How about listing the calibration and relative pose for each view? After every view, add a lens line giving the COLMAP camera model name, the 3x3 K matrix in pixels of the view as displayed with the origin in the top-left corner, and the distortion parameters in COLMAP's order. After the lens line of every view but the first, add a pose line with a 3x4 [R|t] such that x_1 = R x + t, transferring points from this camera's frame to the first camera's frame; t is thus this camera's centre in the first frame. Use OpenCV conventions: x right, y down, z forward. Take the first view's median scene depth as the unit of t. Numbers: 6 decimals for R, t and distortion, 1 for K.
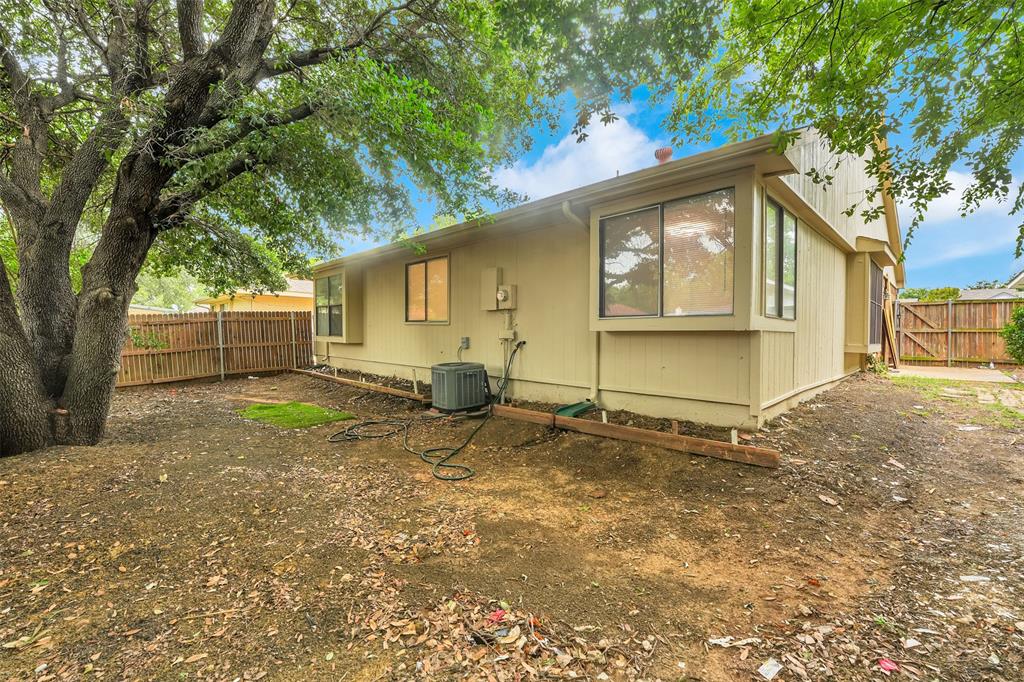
lens RADIAL K [[428.4, 0, 512.0], [0, 428.4, 341.0], [0, 0, 1]] dist [-0.023991, 0.000551]
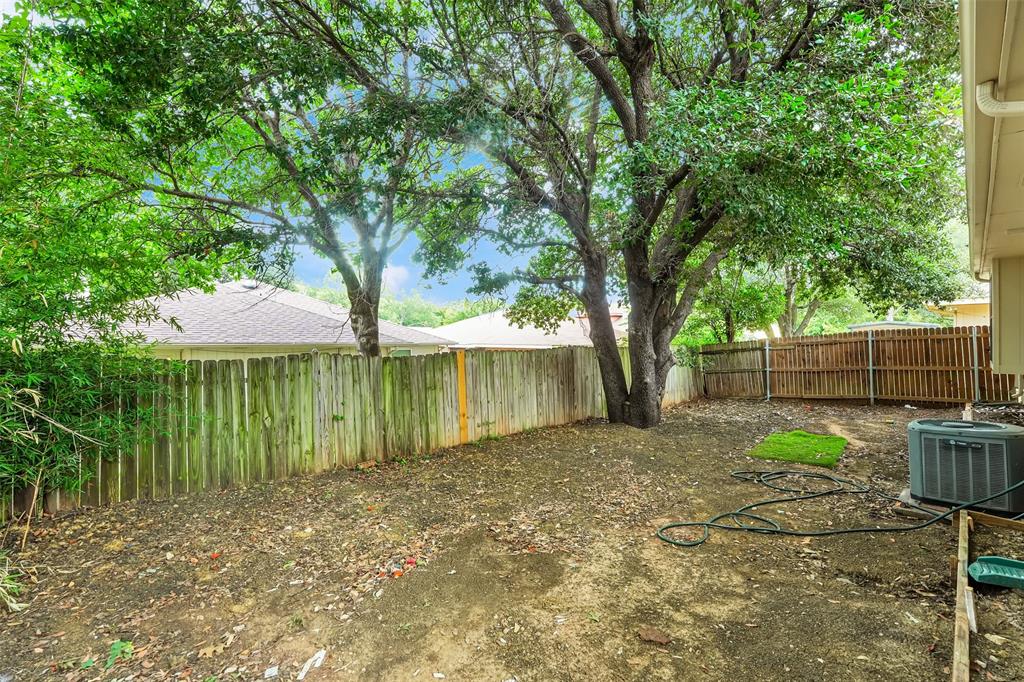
lens RADIAL K [[428.4, 0, 512.0], [0, 428.4, 341.0], [0, 0, 1]] dist [-0.023991, 0.000551]
pose [[-0.025116, -0.006671, -0.999662, 0.582165], [-0.022994, 0.999717, -0.006094, -0.051538], [0.999420, 0.022833, -0.025262, 0.548742]]
